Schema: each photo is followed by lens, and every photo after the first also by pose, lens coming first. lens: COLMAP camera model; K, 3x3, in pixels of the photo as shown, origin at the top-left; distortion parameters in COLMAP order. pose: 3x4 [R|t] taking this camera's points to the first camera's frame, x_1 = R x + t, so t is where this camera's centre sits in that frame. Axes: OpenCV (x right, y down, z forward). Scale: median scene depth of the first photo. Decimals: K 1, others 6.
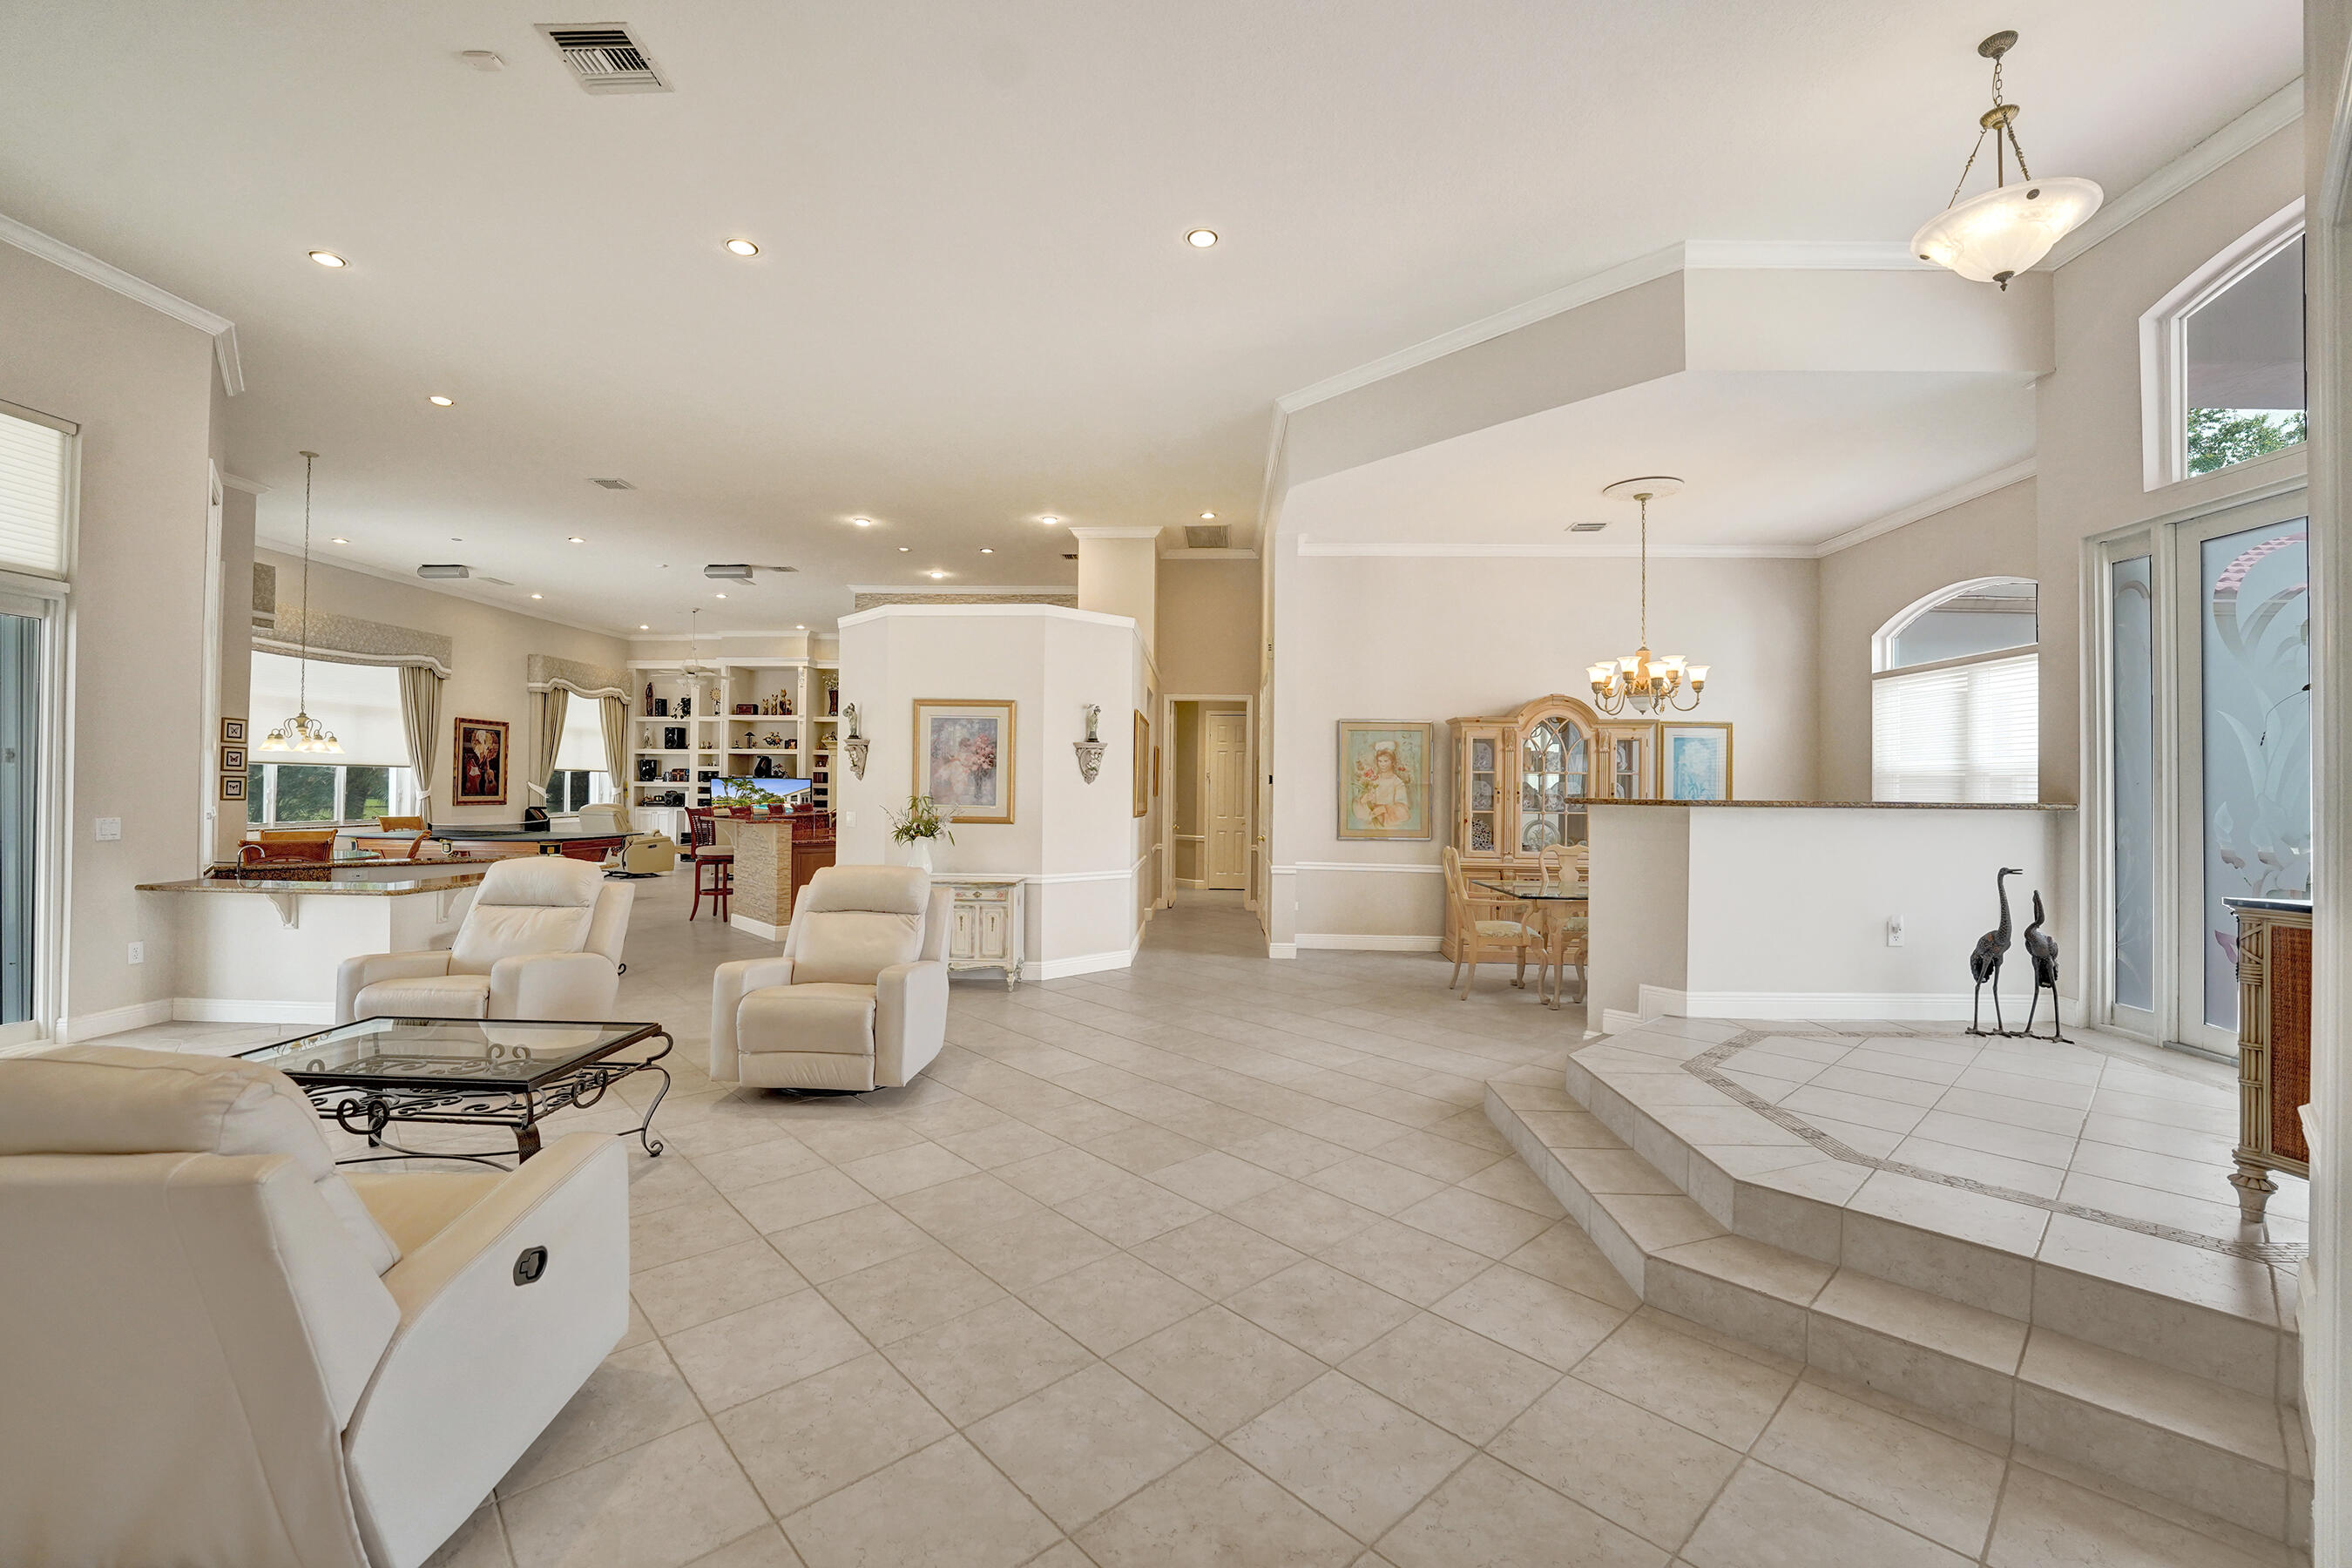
lens RADIAL K [[994.4, 0, 1176.0], [0, 994.4, 784.0], [0, 0, 1]] dist [-0.000003, 0.000011]
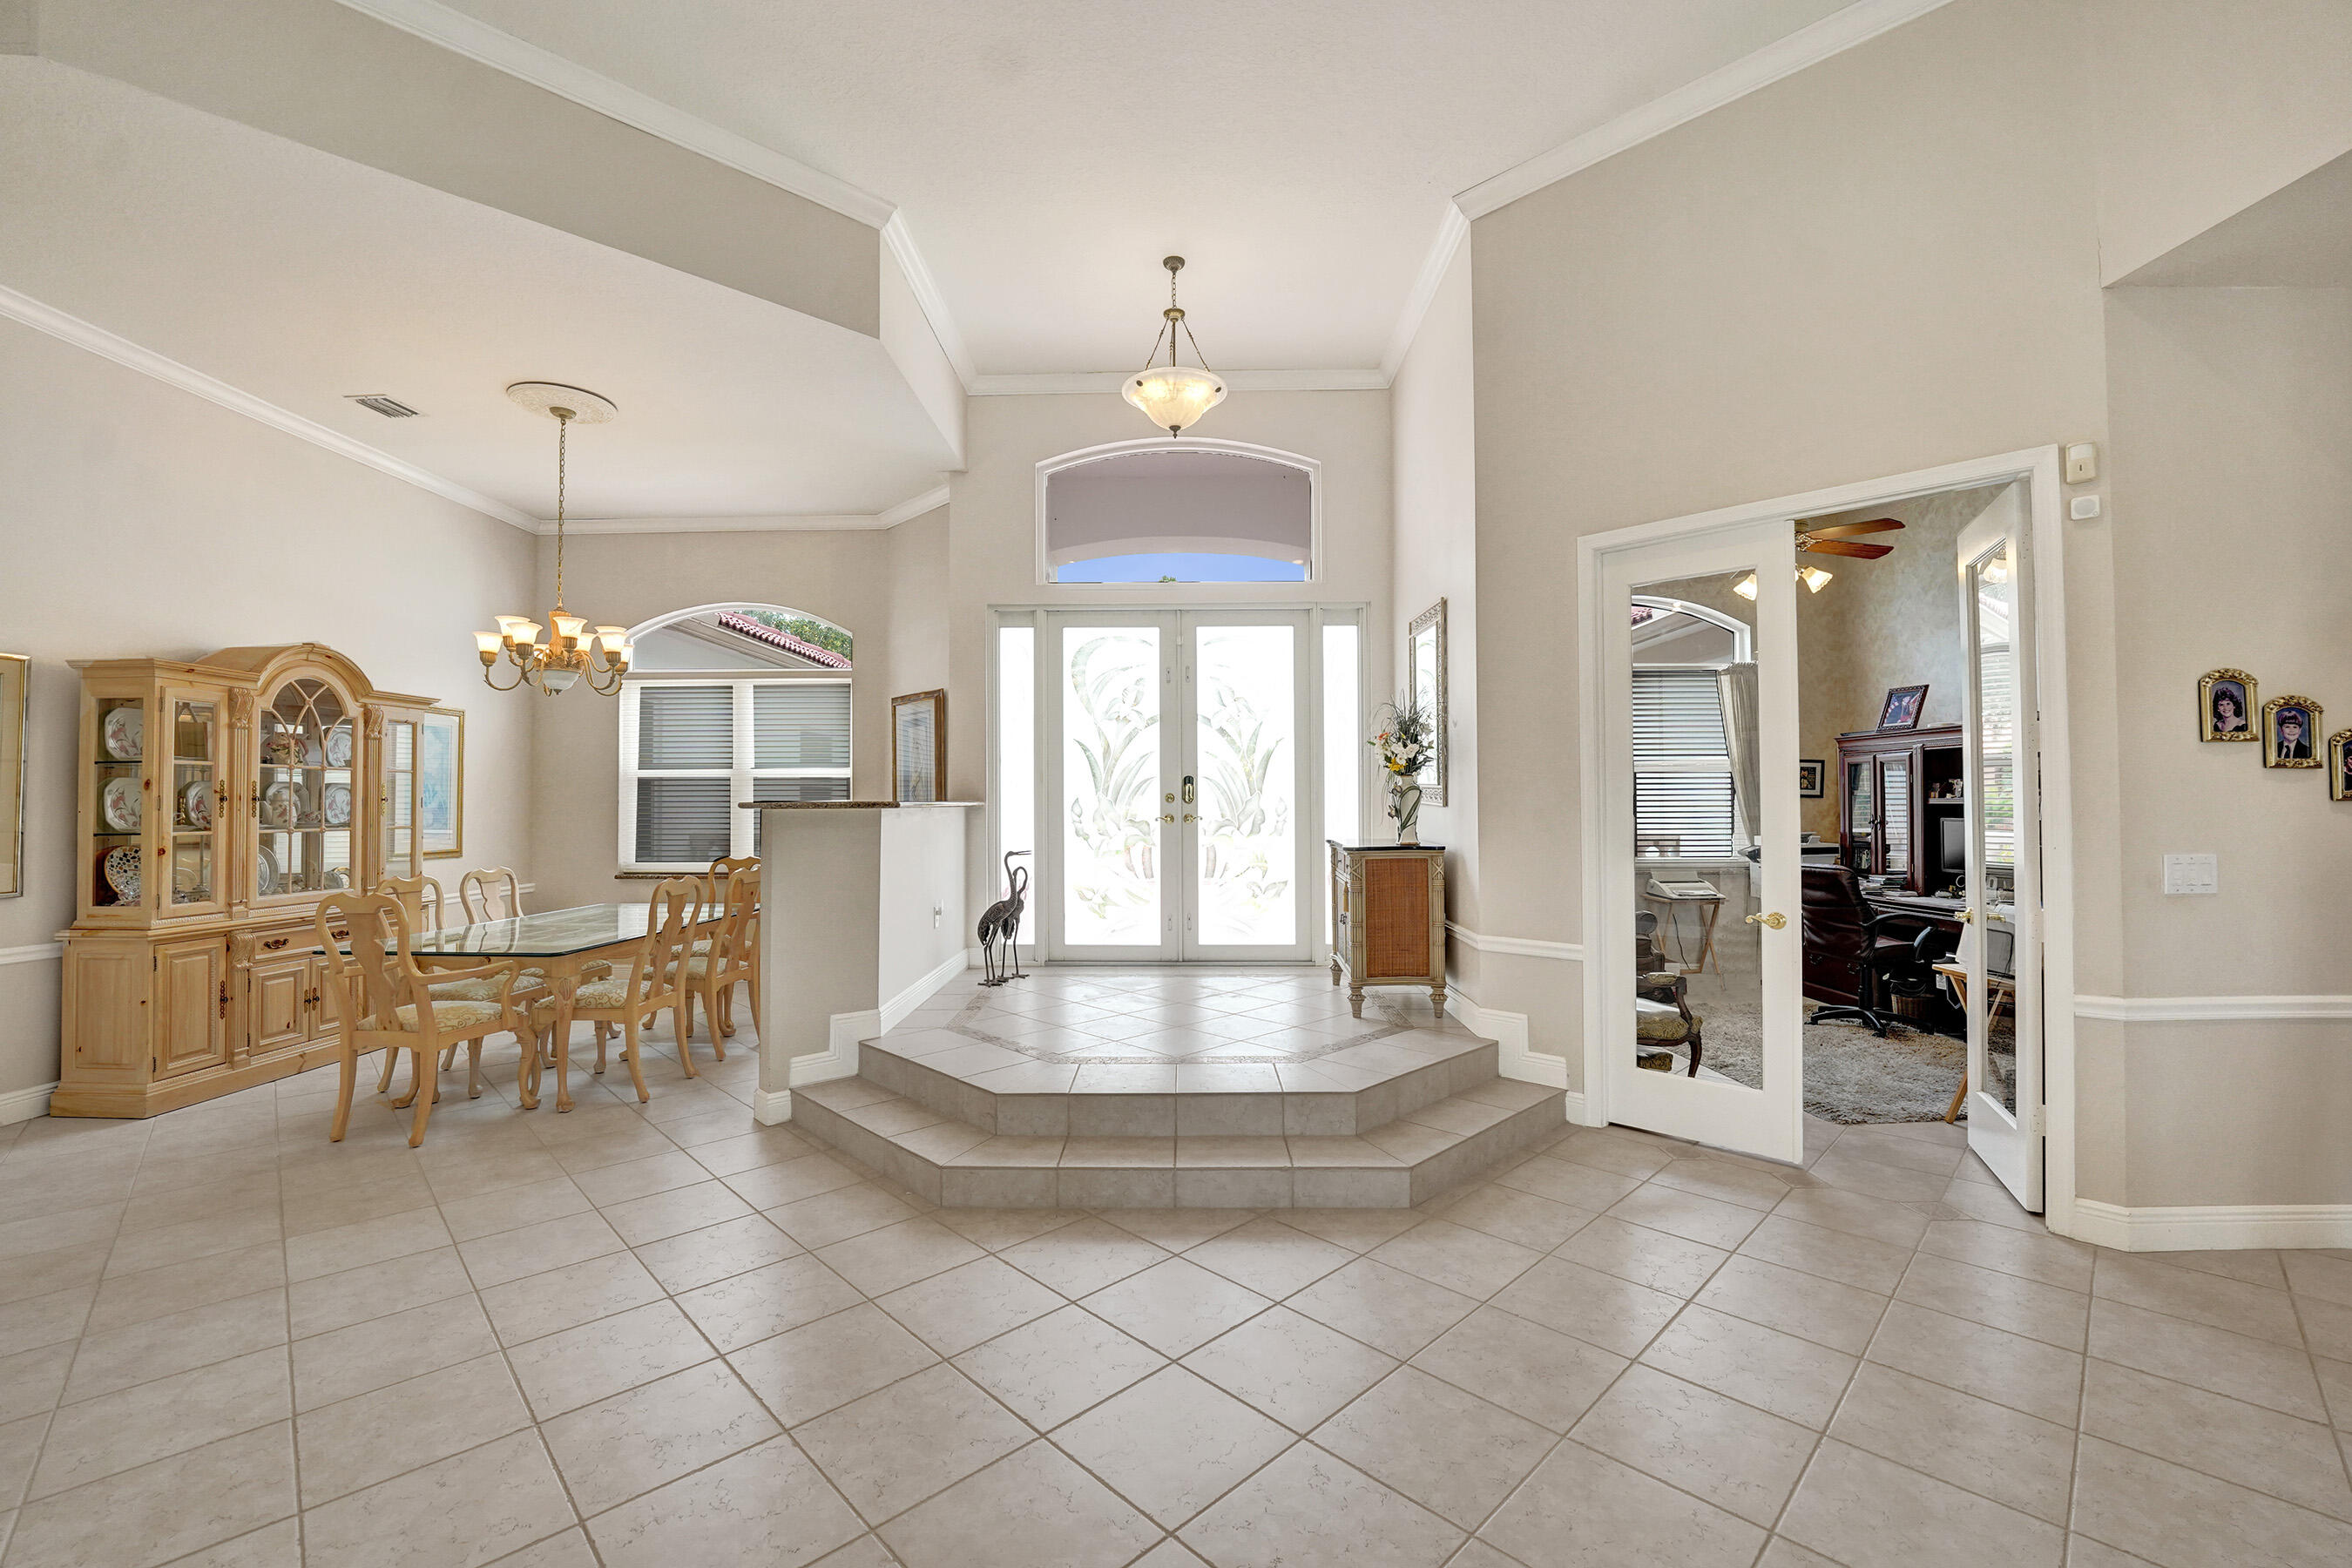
lens RADIAL K [[977.9, 0, 1168.3], [0, 977.9, 797.4], [0, 0, 1]] dist [-0.020738, 0.000159]
pose [[-0.029988, -0.005931, 0.999533, -0.397863], [-0.001230, 0.999982, 0.005897, 0.005937], [-0.999549, -0.001053, -0.029995, 0.745392]]
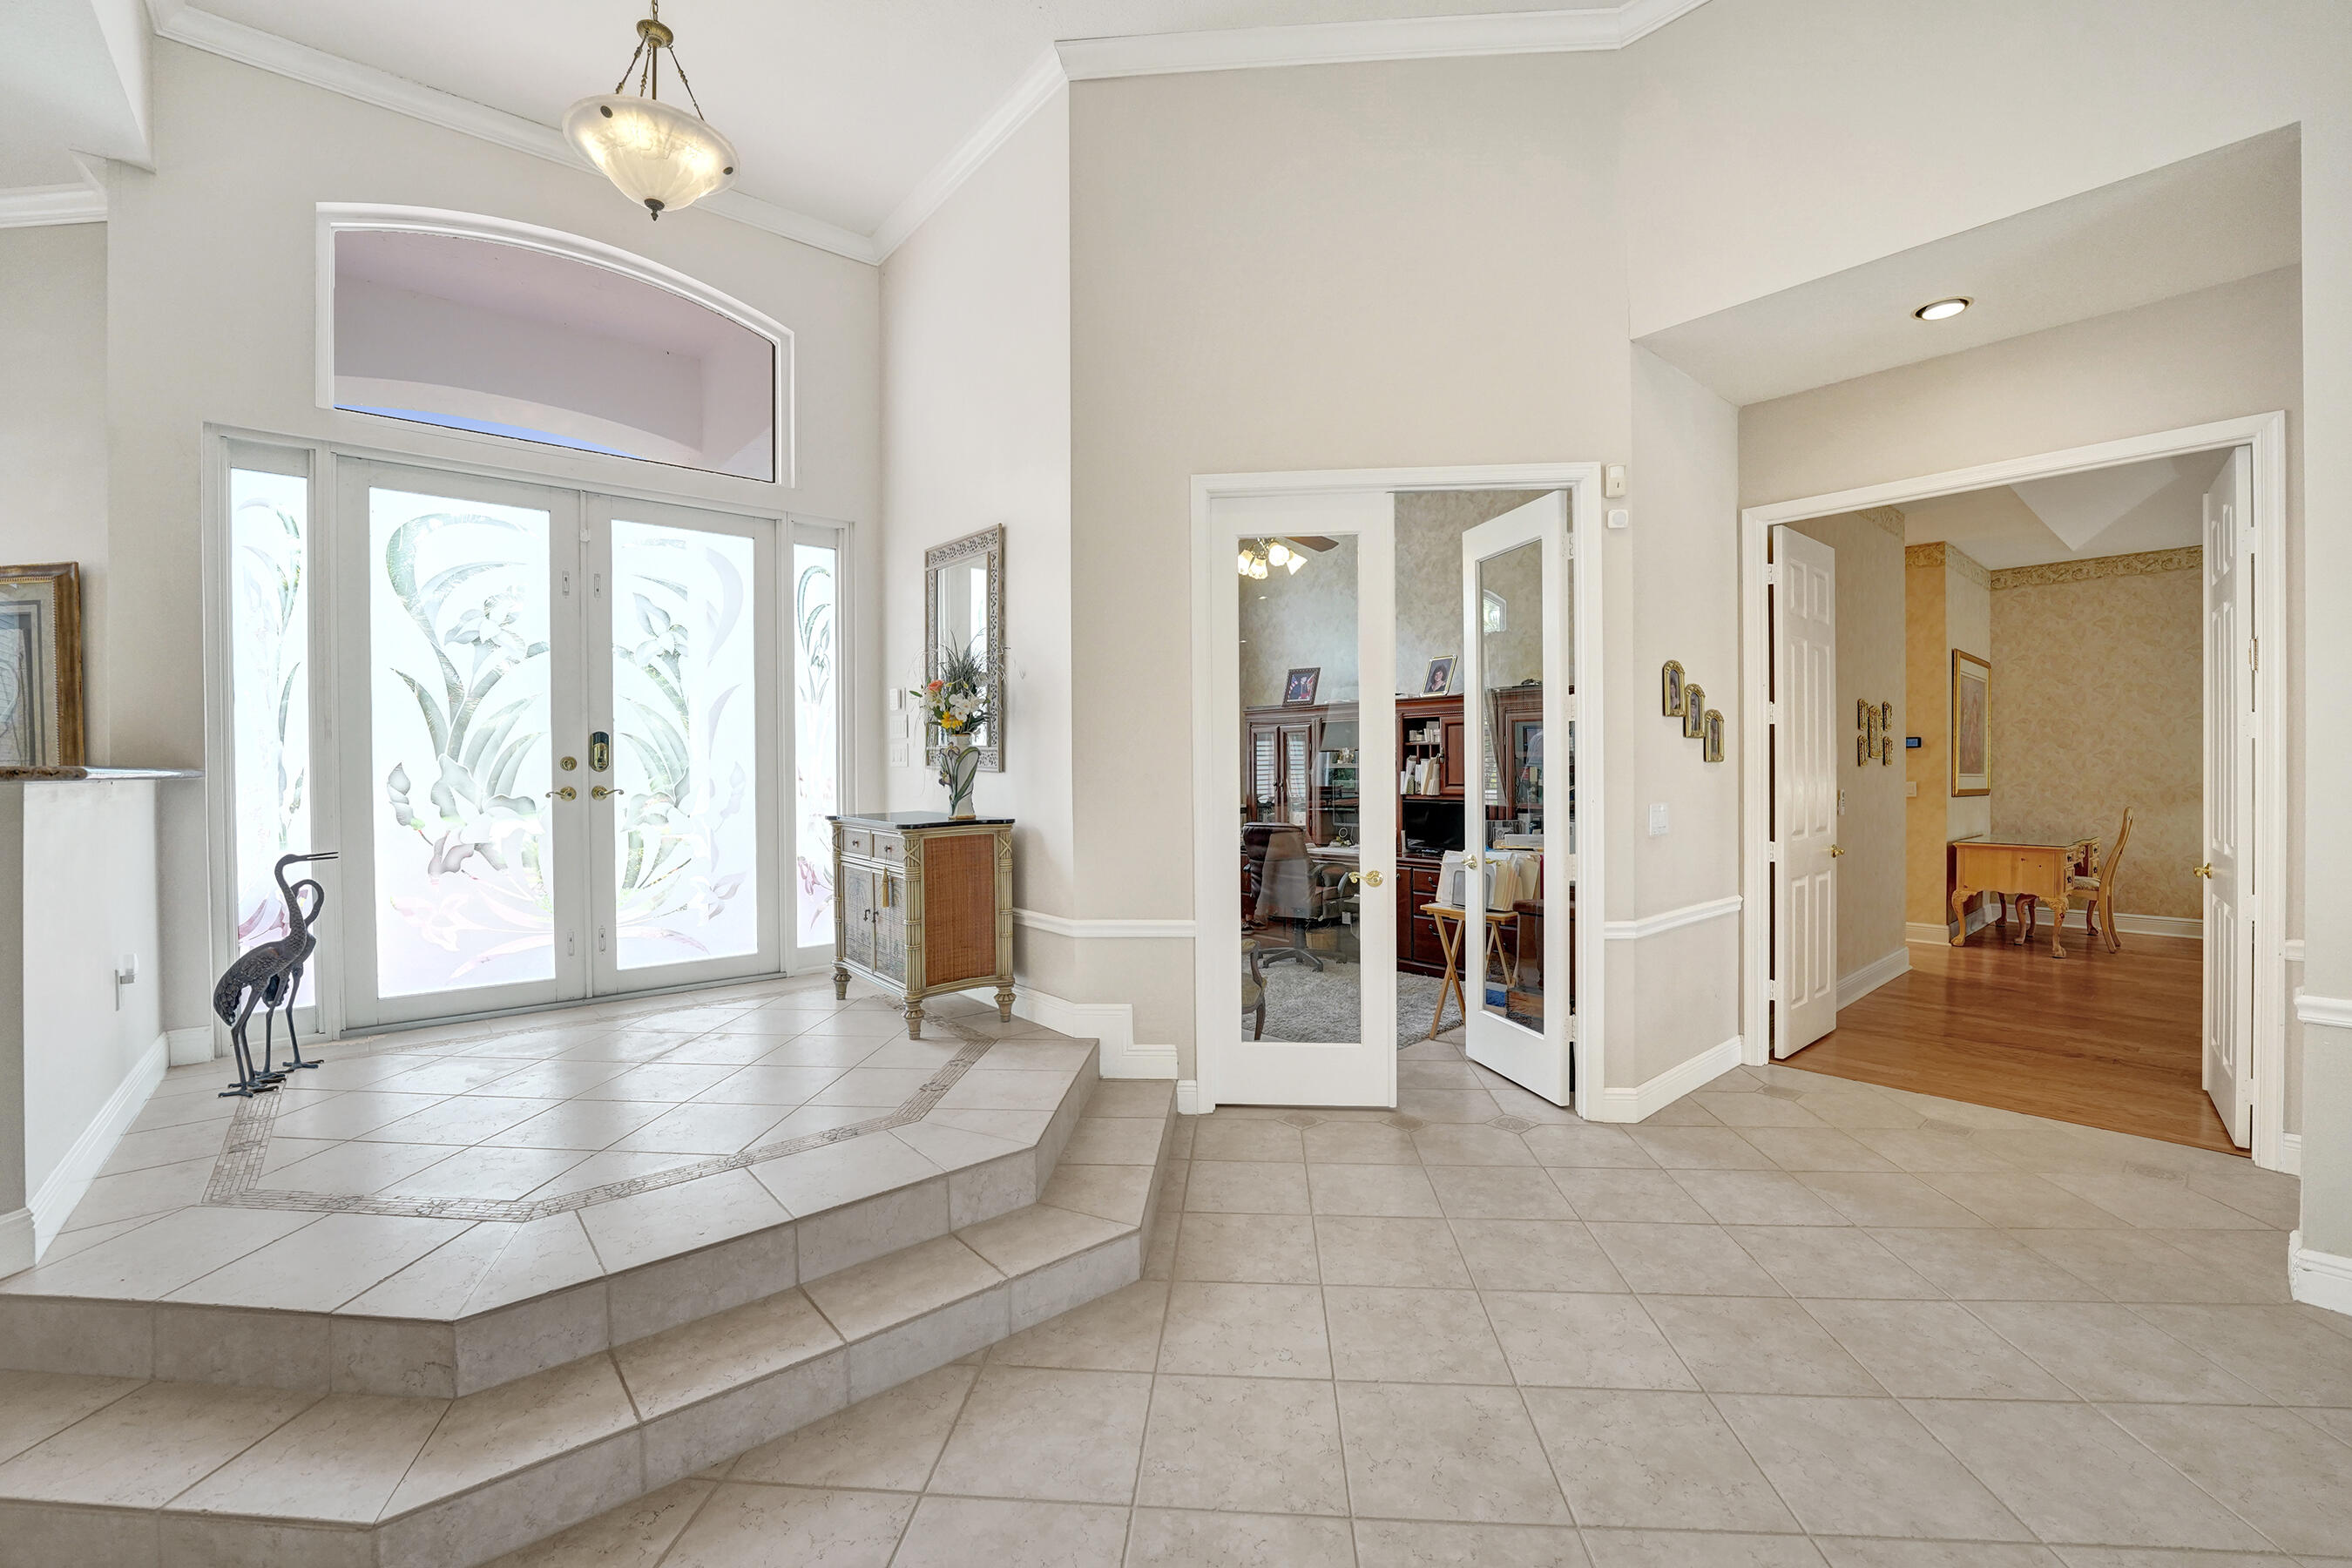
lens RADIAL K [[972.4, 0, 1176.0], [0, 972.4, 784.0], [0, 0, 1]] dist [-0.023339, 0.000425]
pose [[-0.683872, -0.017180, 0.729399, -0.126533], [-0.002522, 0.999772, 0.021184, 0.012912], [-0.729597, 0.012647, -0.683760, 0.898490]]
